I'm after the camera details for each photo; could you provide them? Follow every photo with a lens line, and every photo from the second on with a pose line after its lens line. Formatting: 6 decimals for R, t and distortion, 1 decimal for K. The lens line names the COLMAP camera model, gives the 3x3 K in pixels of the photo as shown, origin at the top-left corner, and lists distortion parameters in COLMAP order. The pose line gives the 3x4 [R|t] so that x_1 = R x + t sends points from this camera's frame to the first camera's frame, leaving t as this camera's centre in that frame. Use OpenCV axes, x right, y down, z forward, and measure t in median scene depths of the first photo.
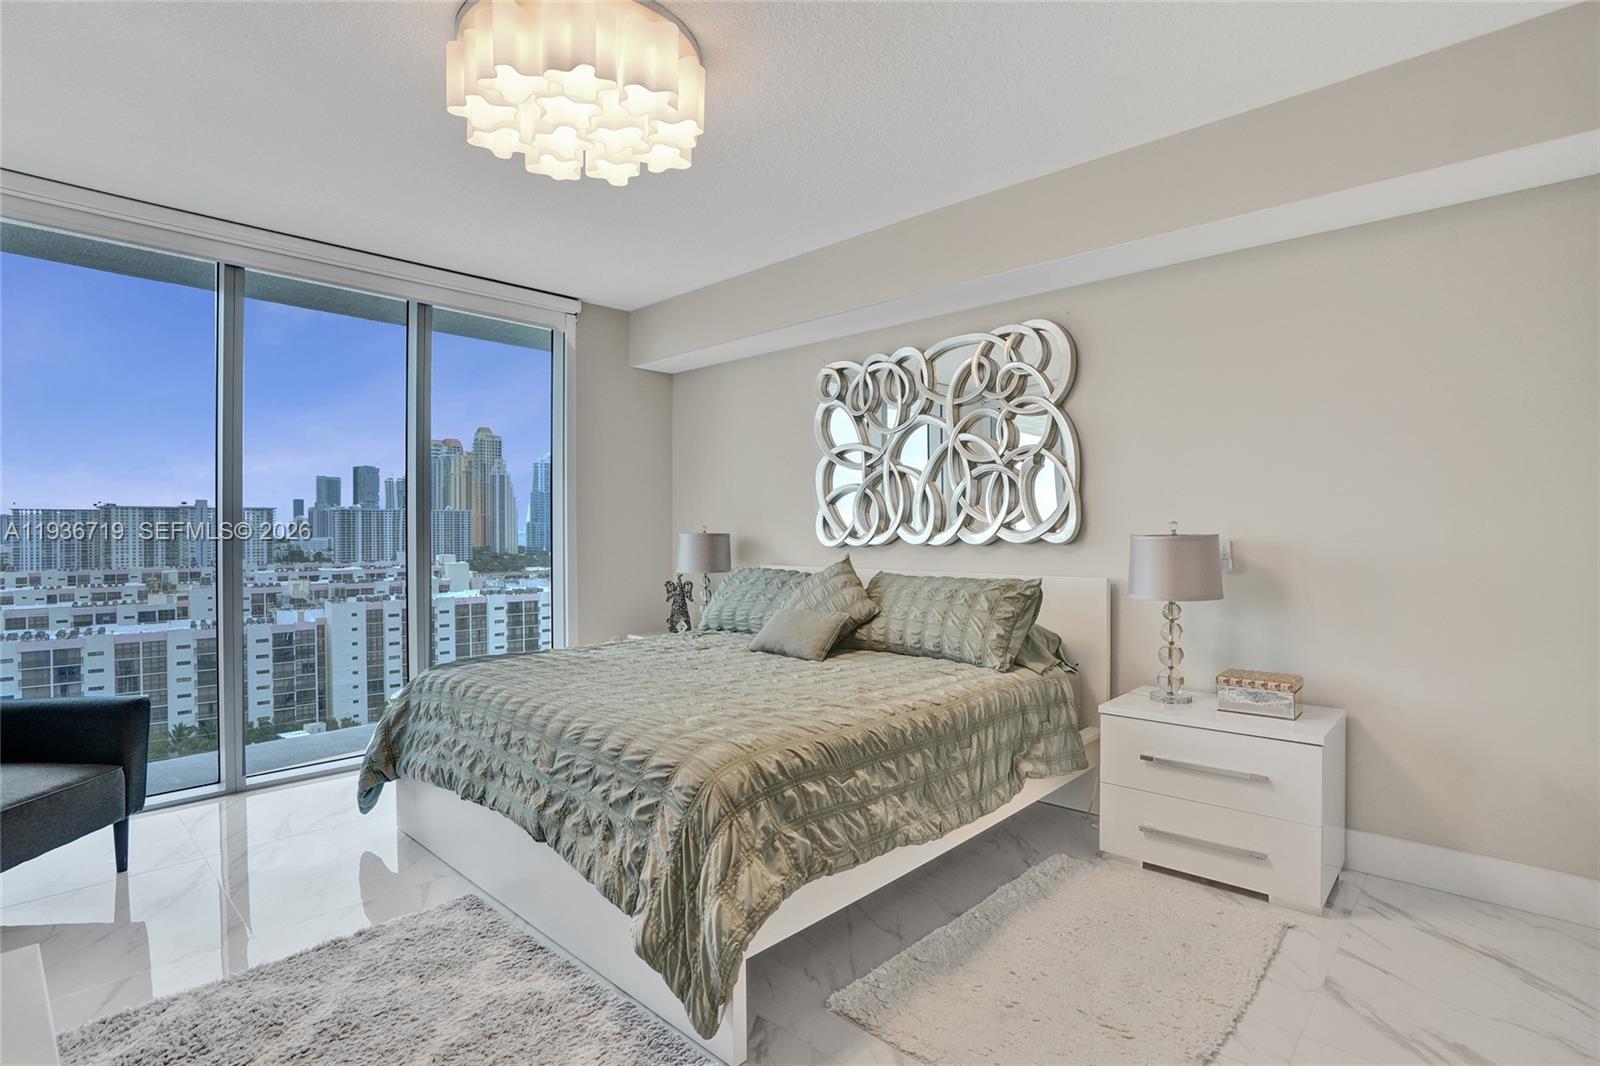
lens RADIAL K [[779.7, 0, 822.0], [0, 779.7, 494.3], [0, 0, 1]] dist [-0.077724, 0.024734]
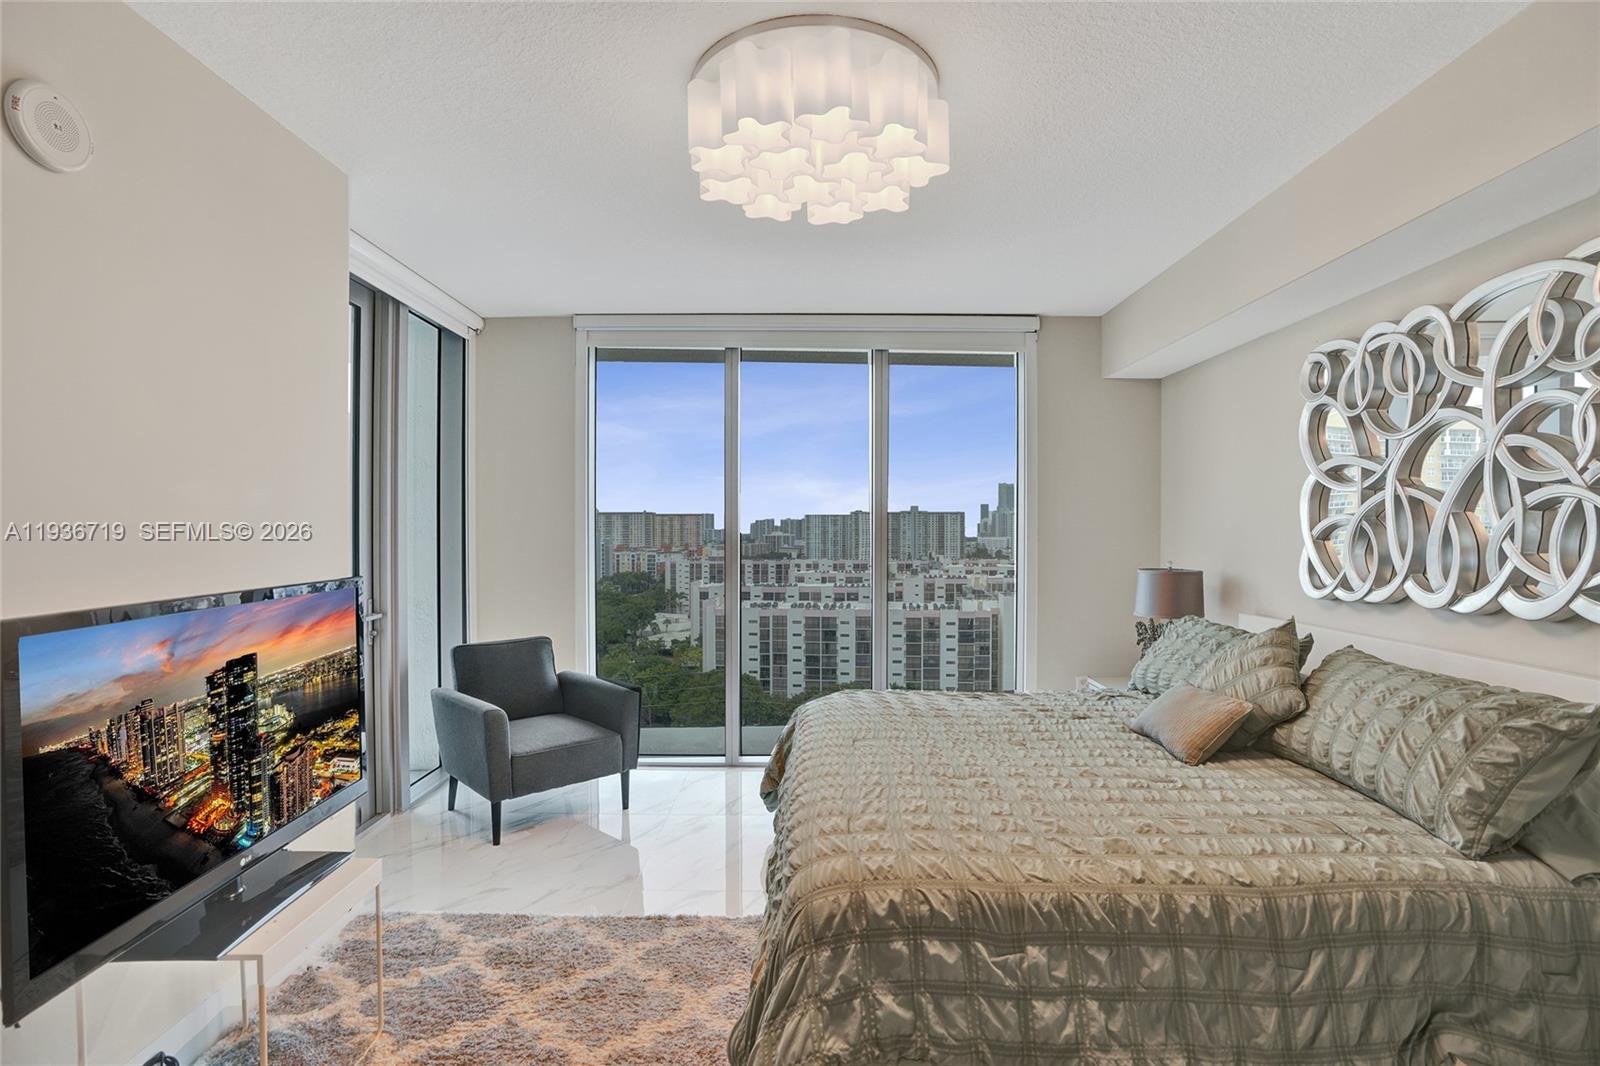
lens RADIAL K [[771.5, 0, 815.7], [0, 771.5, 515.8], [0, 0, 1]] dist [-0.071942, 0.028349]
pose [[0.679541, -0.005414, -0.733617, 0.219130], [0.024587, 0.999579, 0.015399, -0.034299], [0.733225, -0.028502, 0.679388, 0.189189]]
